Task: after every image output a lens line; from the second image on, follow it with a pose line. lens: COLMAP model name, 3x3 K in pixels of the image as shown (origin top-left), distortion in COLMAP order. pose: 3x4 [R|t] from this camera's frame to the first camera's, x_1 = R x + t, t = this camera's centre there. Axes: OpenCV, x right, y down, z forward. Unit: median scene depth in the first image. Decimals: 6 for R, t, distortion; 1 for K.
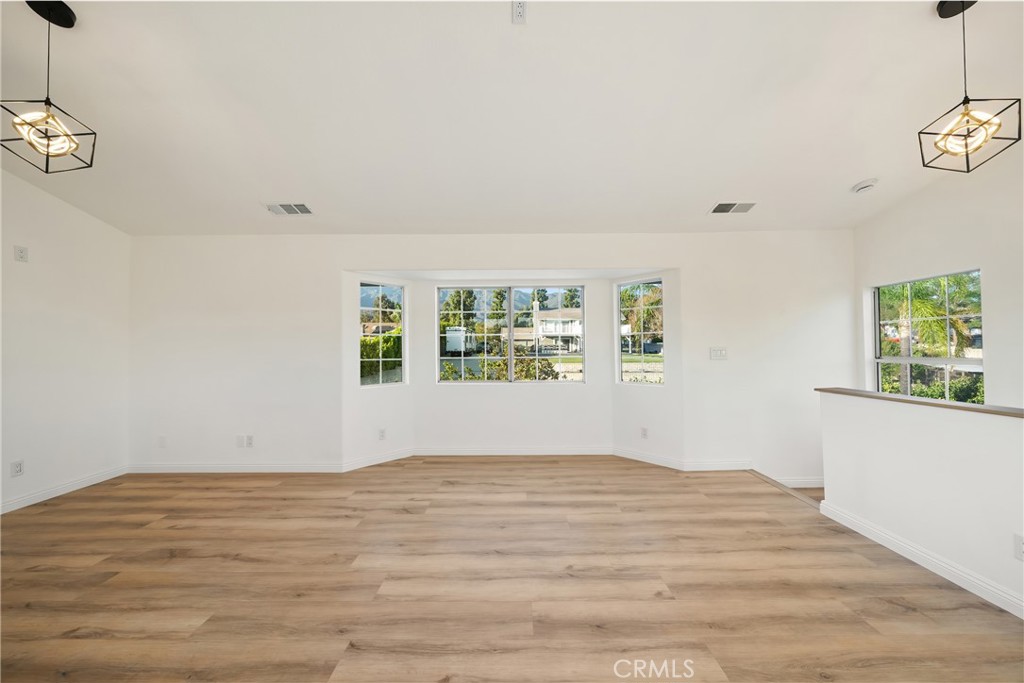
lens RADIAL K [[350.5, 0, 508.8], [0, 350.5, 345.8], [0, 0, 1]] dist [-0.001737, -0.000023]
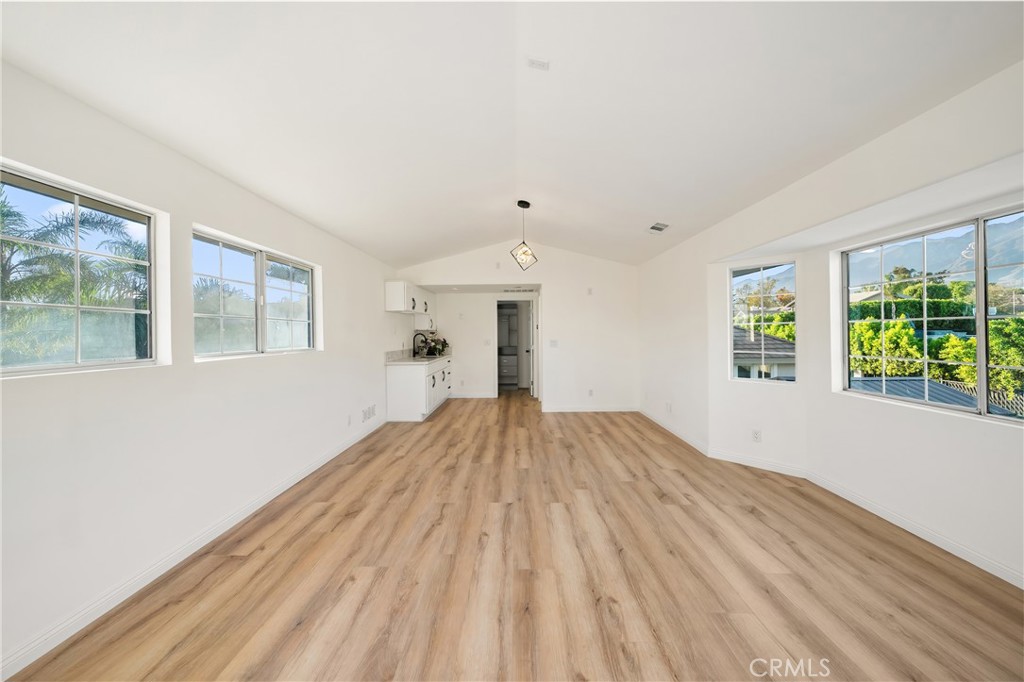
lens RADIAL K [[358.6, 0, 513.4], [0, 358.6, 332.0], [0, 0, 1]] dist [-0.000980, -0.000037]
pose [[-0.001081, 0.005216, -0.999986, 0.842819], [0.014389, 0.999883, 0.005200, -0.035989], [0.999896, -0.014383, -0.001155, 0.603123]]
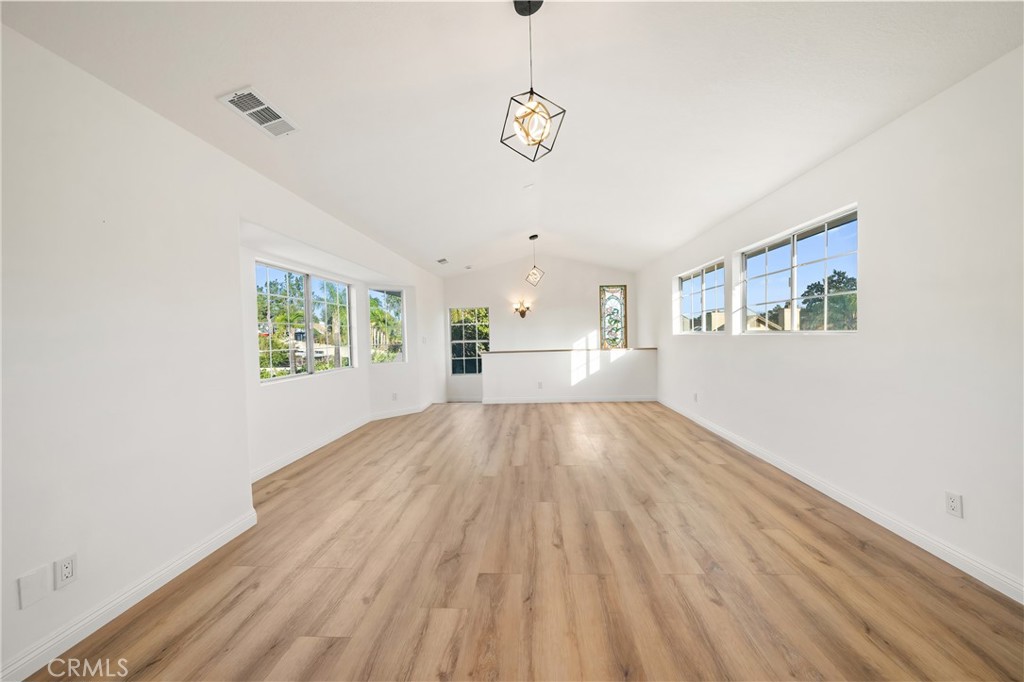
lens RADIAL K [[358.6, 0, 513.4], [0, 358.6, 332.0], [0, 0, 1]] dist [-0.000980, -0.000037]
pose [[0.052422, 0.012772, 0.998543, -1.609228], [0.018746, 0.999729, -0.013771, 0.022439], [-0.998449, 0.019441, 0.052169, 0.665145]]
